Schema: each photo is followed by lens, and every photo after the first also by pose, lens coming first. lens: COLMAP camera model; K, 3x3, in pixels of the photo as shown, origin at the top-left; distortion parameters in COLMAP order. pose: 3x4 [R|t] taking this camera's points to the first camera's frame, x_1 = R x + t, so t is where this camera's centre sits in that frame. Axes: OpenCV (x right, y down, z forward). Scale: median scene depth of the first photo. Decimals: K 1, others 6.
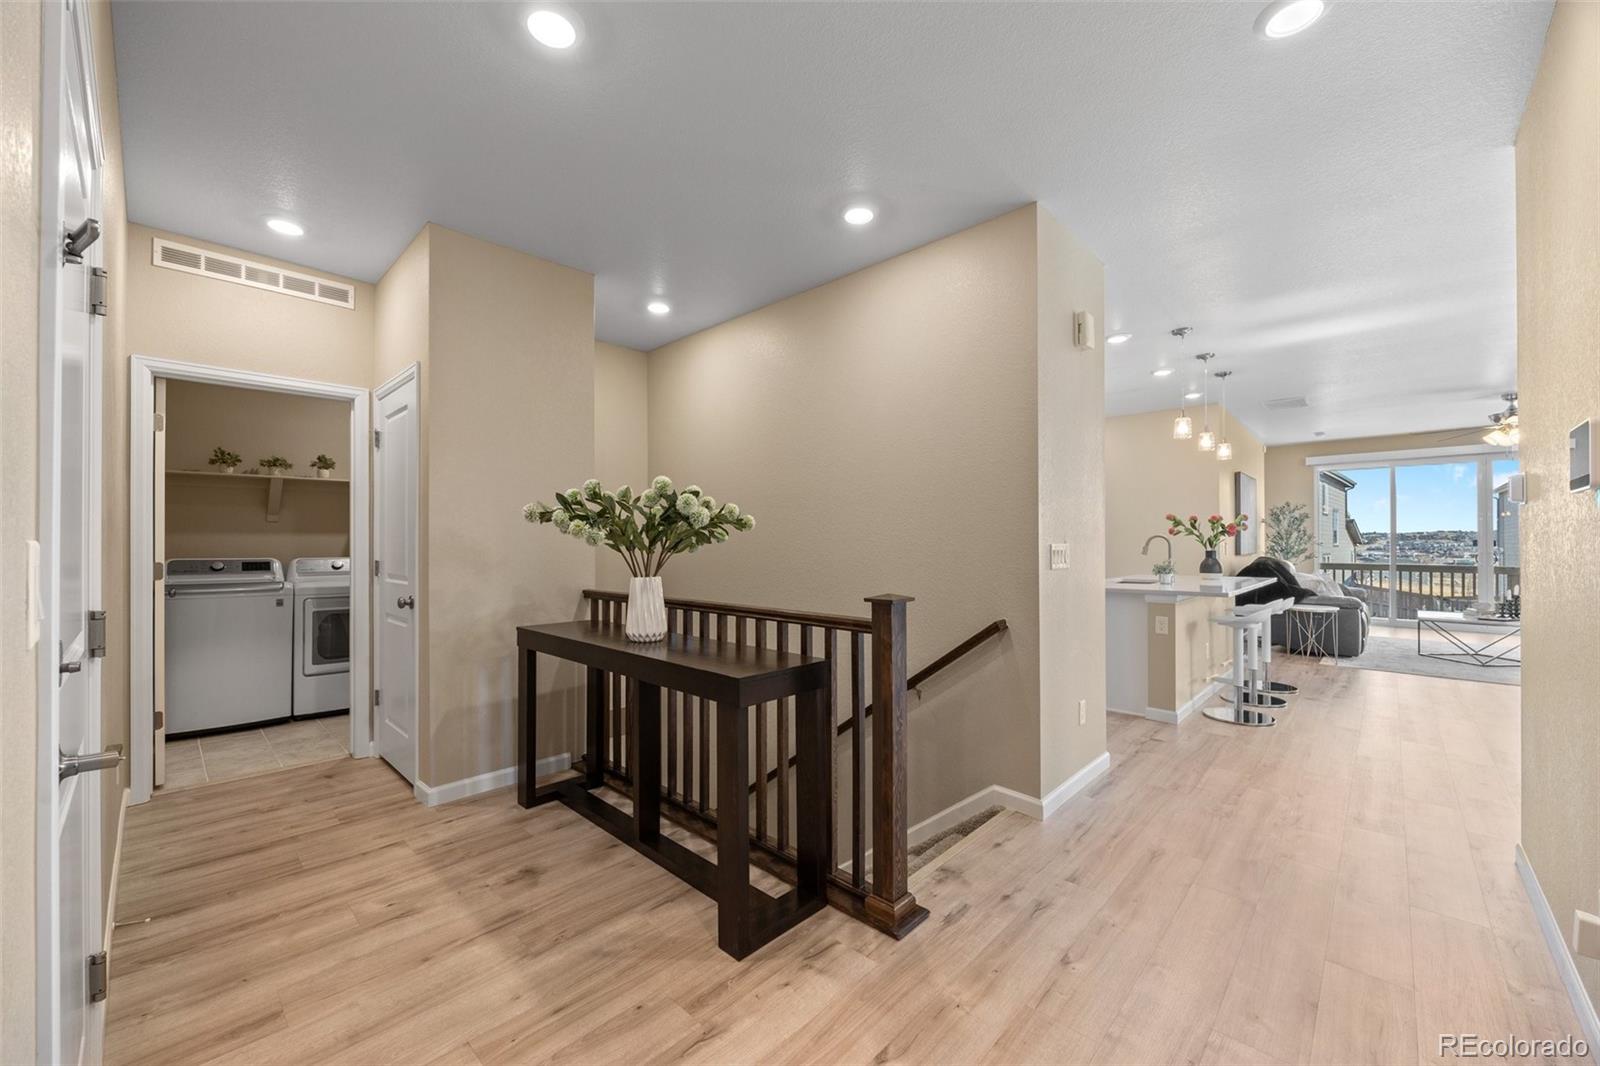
lens RADIAL K [[621.5, 0, 795.1], [0, 621.5, 540.3], [0, 0, 1]] dist [-0.000222, 0.000144]
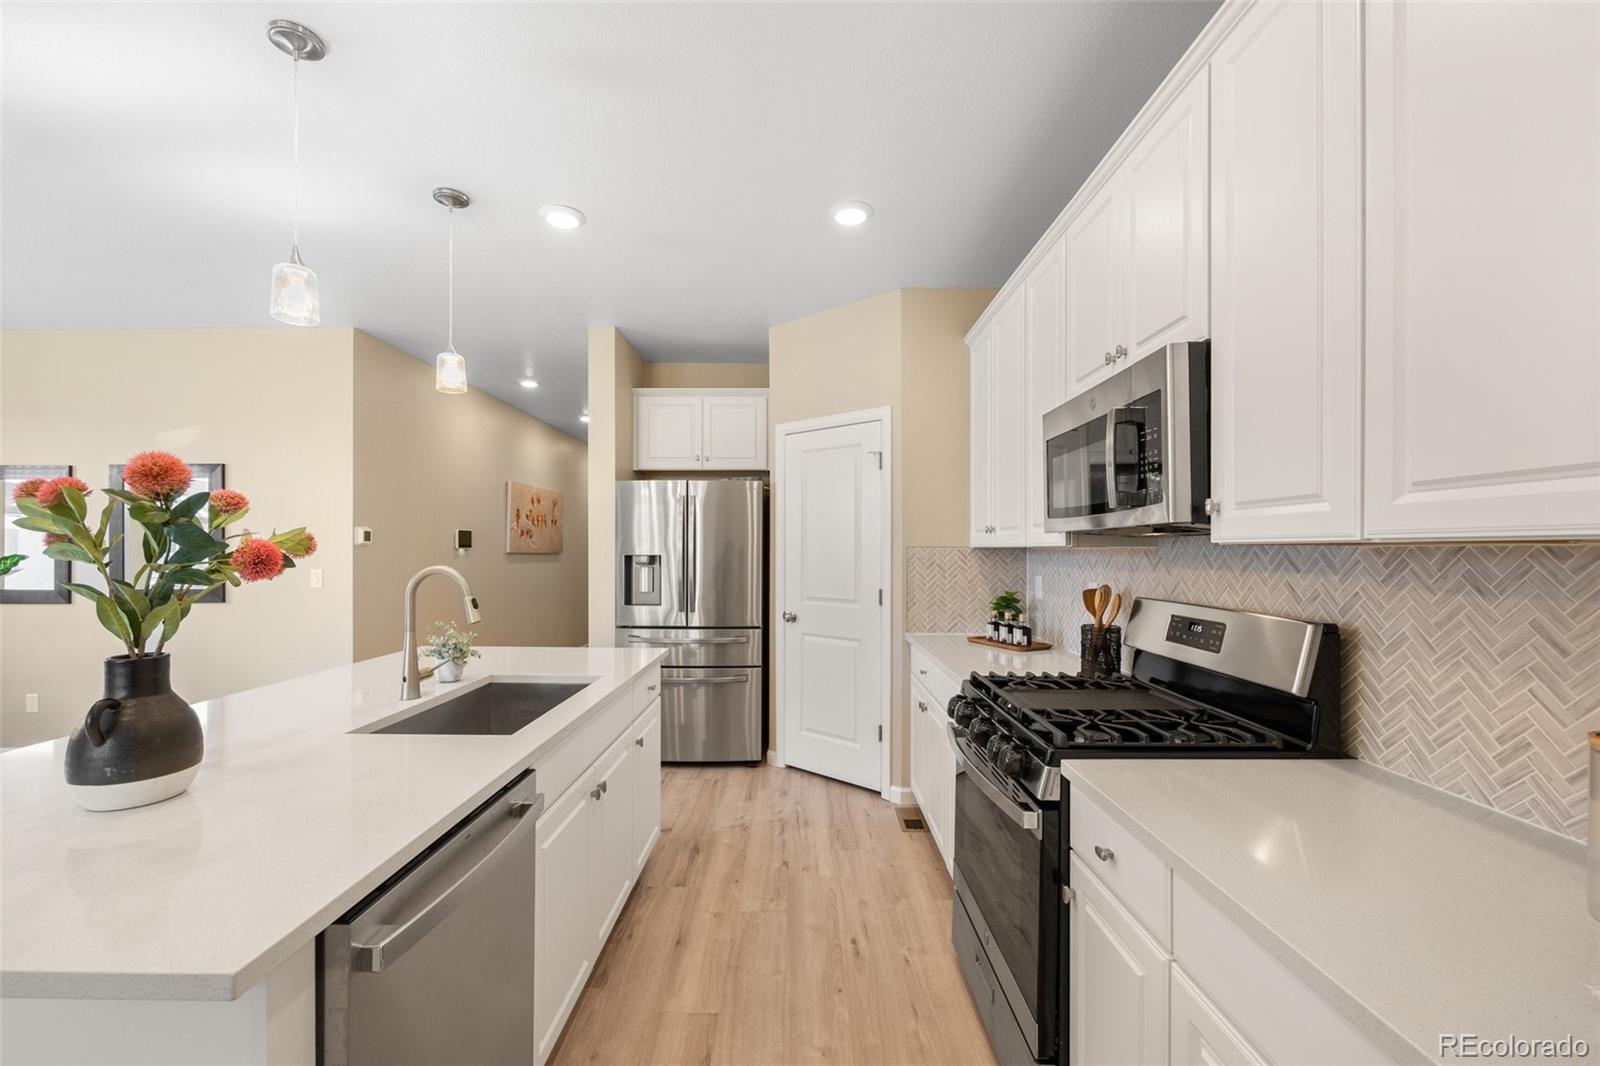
lens RADIAL K [[648.5, 0, 800.4], [0, 648.5, 549.0], [0, 0, 1]] dist [0.002565, 0.000313]
pose [[-0.720408, 0.001167, -0.693549, 0.580069], [0.003589, 0.999991, -0.002045, -0.014785], [0.693541, -0.003963, -0.720406, 1.181812]]
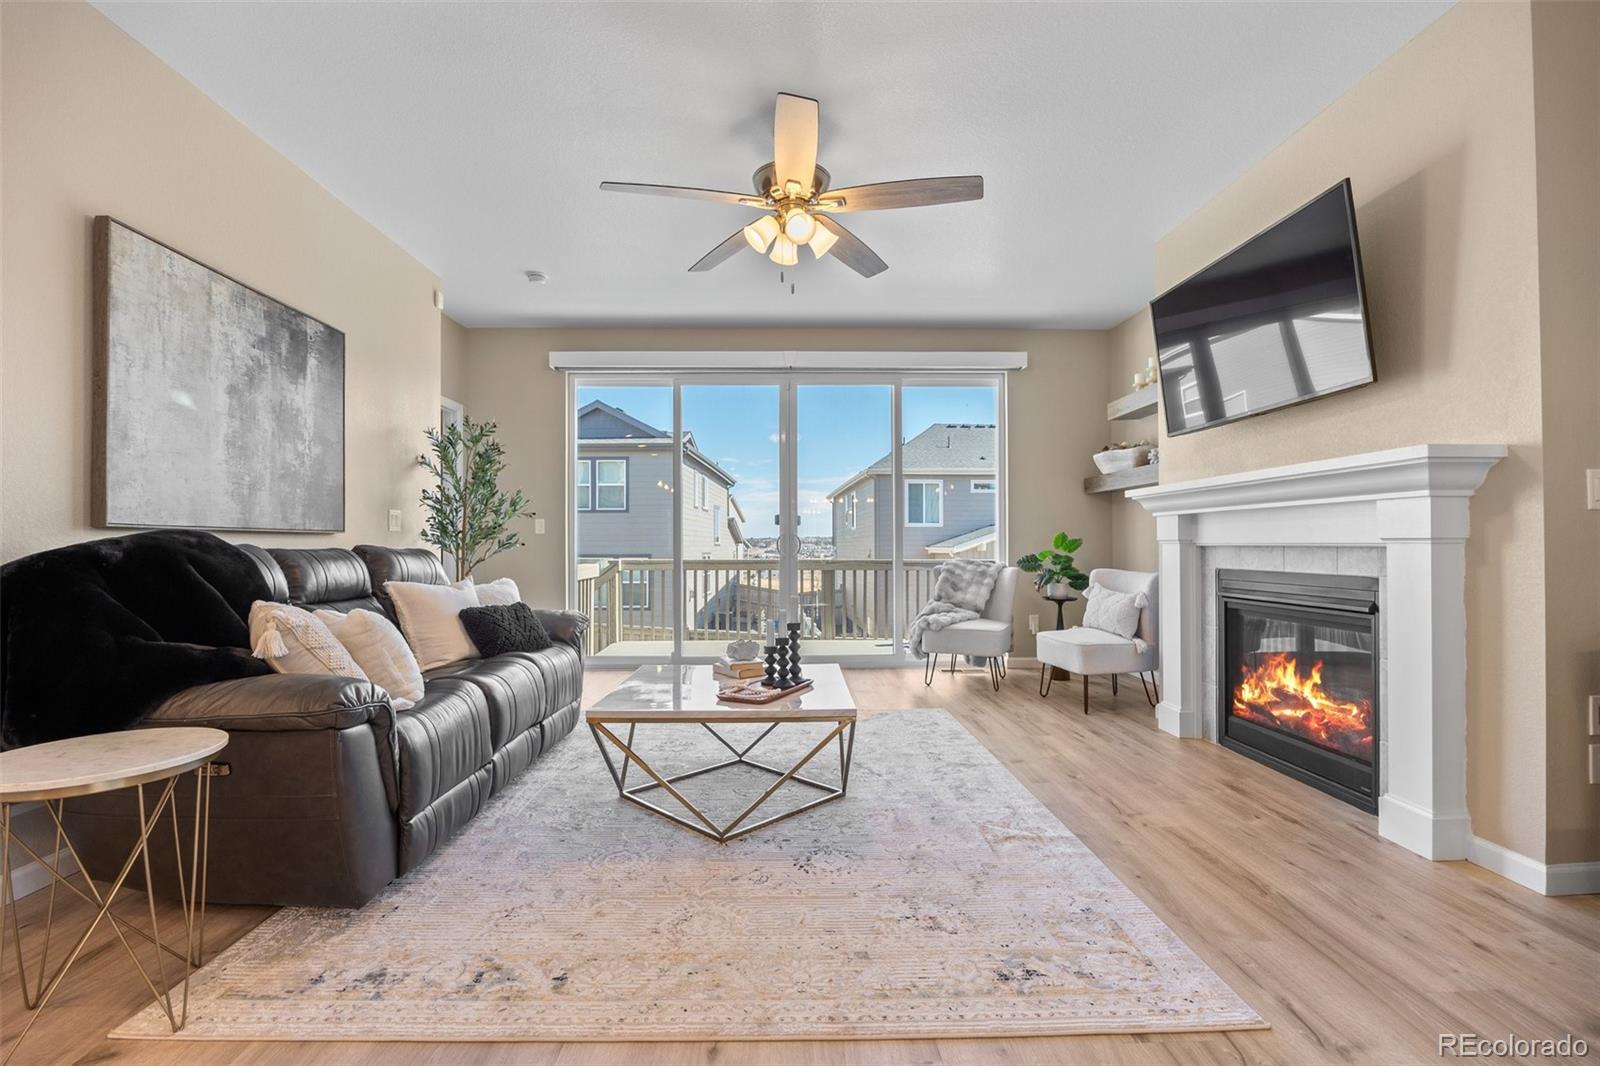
lens RADIAL K [[715.6, 0, 799.7], [0, 715.6, 537.9], [0, 0, 1]] dist [-0.014116, 0.000435]
pose [[0.698997, 0.004366, 0.715111, 0.836223], [0.000663, 0.999977, -0.006753, 0.035647], [-0.715124, 0.005195, 0.698978, 0.678624]]
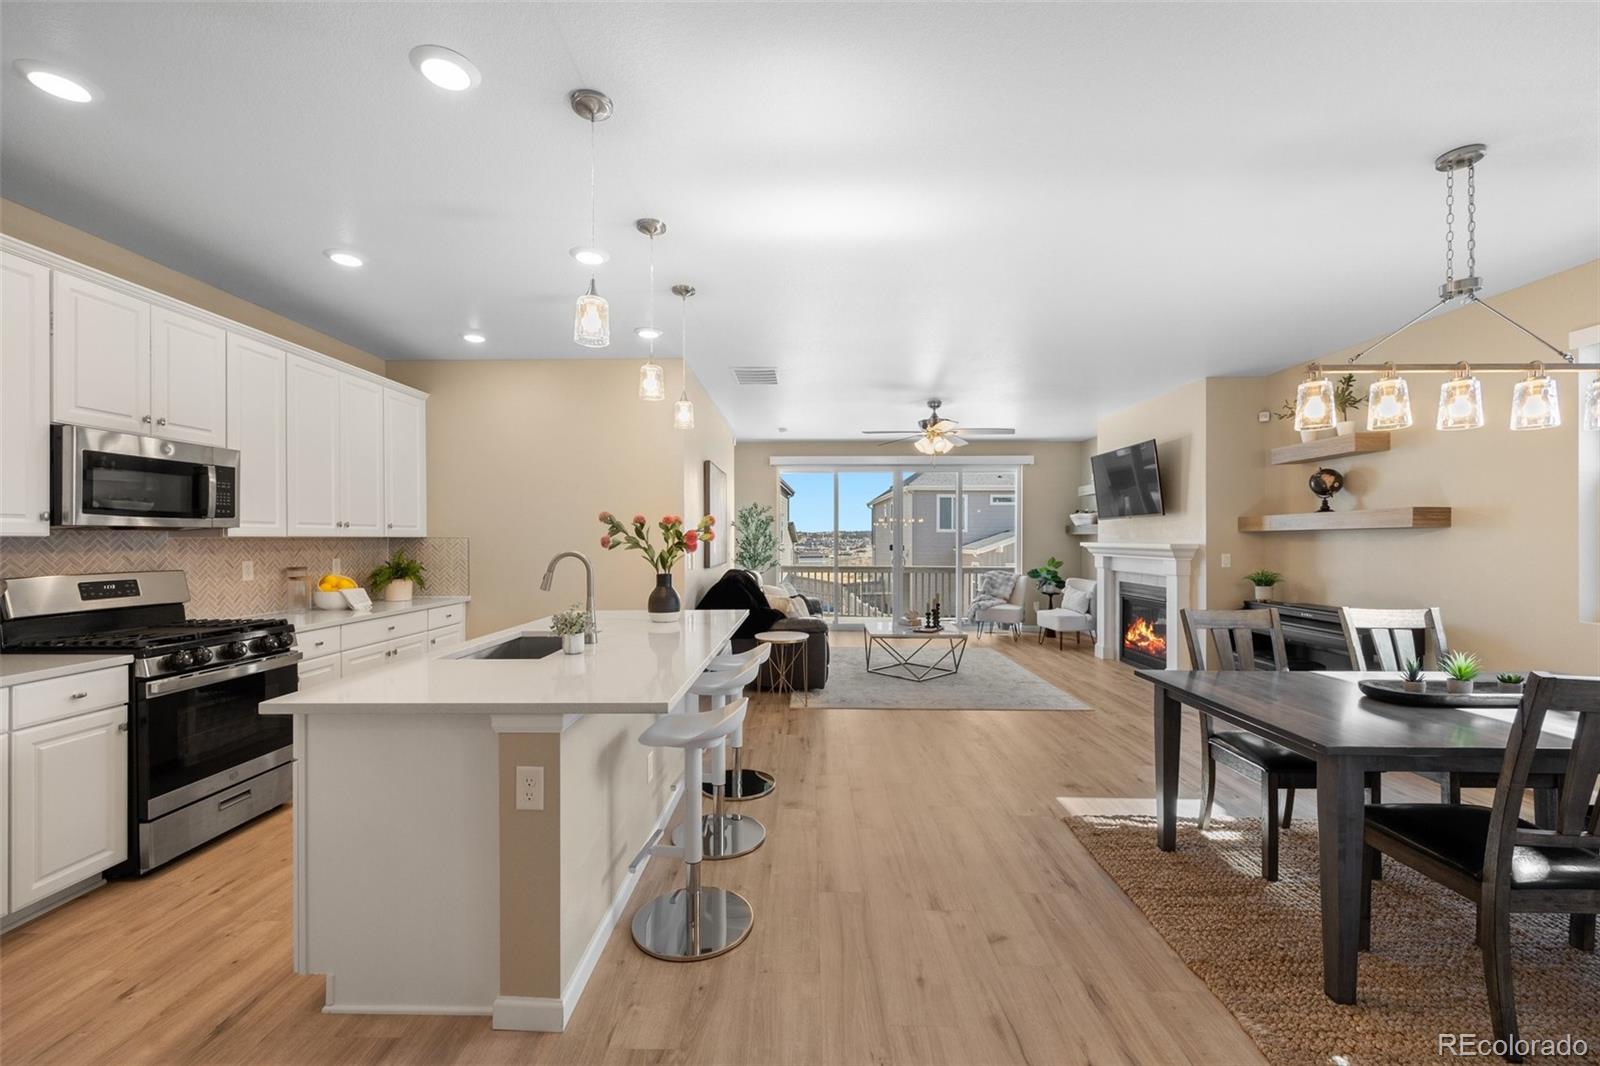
lens RADIAL K [[639.0, 0, 802.4], [0, 639.0, 539.4], [0, 0, 1]] dist [-0.008379, -0.000099]
pose [[0.728645, 0.000962, 0.684891, 0.303578], [-0.003991, 0.999988, 0.002841, -0.017565], [-0.684880, -0.004803, 0.728640, 0.404511]]
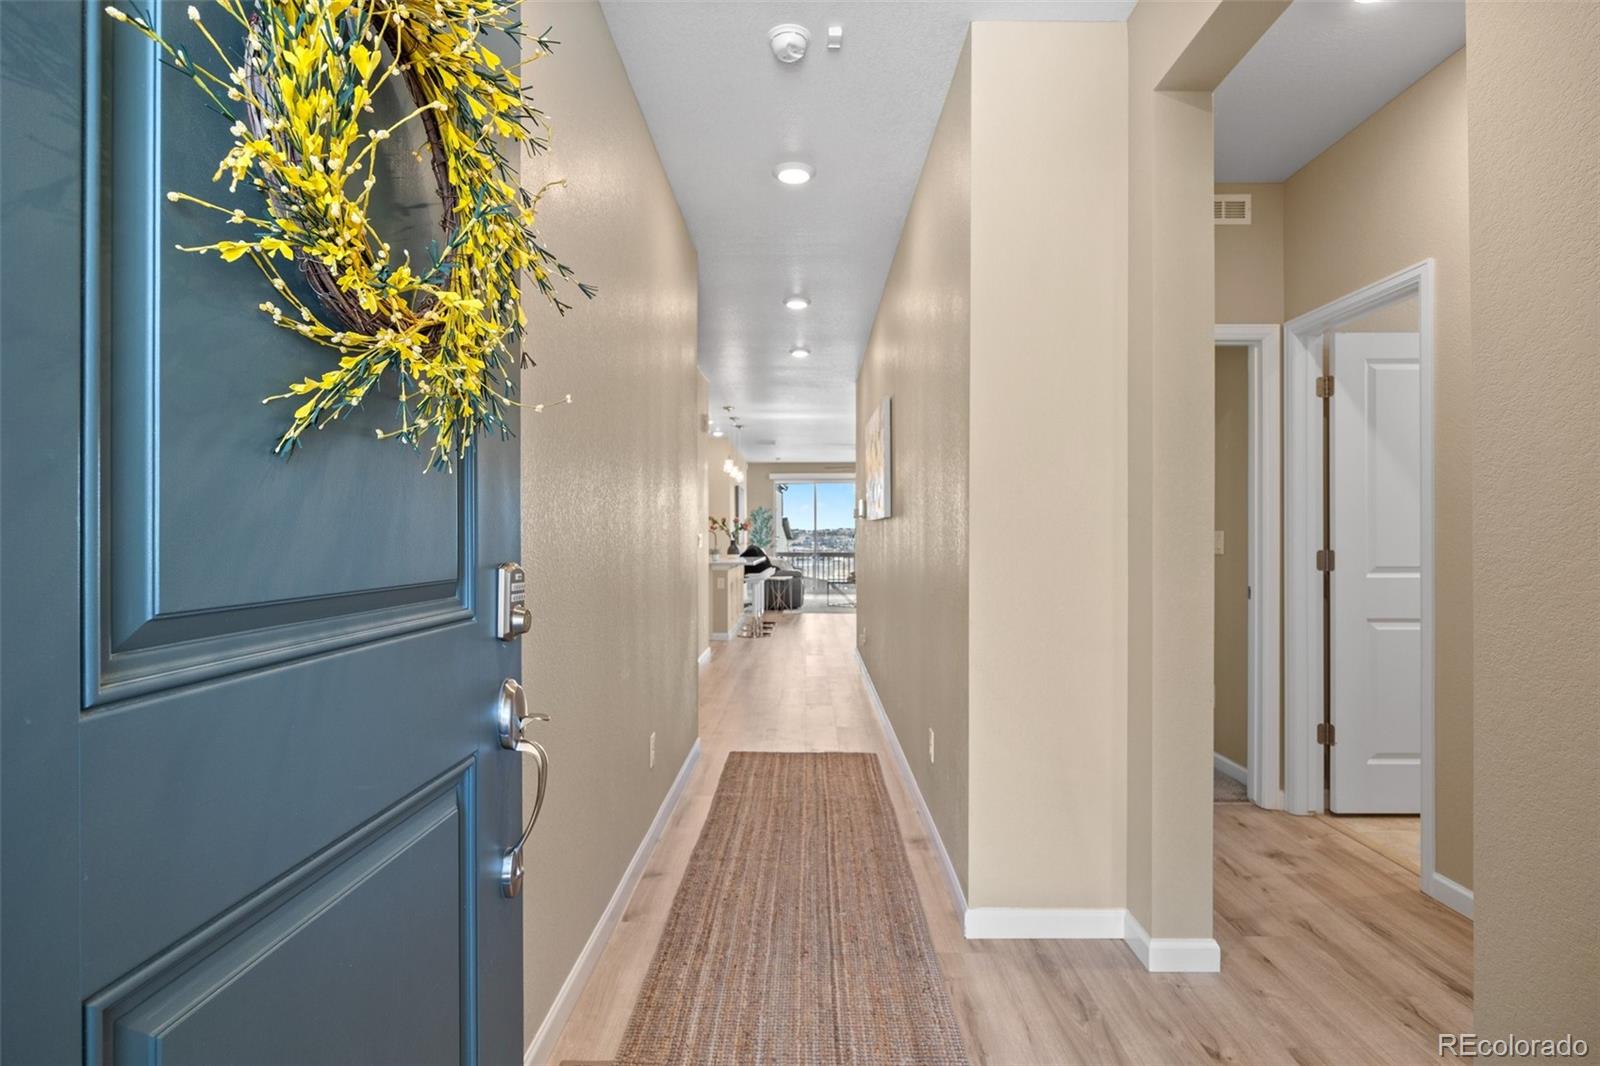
lens RADIAL K [[811.4, 0, 801.4], [0, 811.4, 538.6], [0, 0, 1]] dist [-0.003241, -0.000857]
pose [[0.727731, 0.000510, 0.685863, -0.528569], [-0.003353, 0.999990, 0.002814, 0.005782], [-0.685855, -0.004347, 0.727725, -0.522610]]
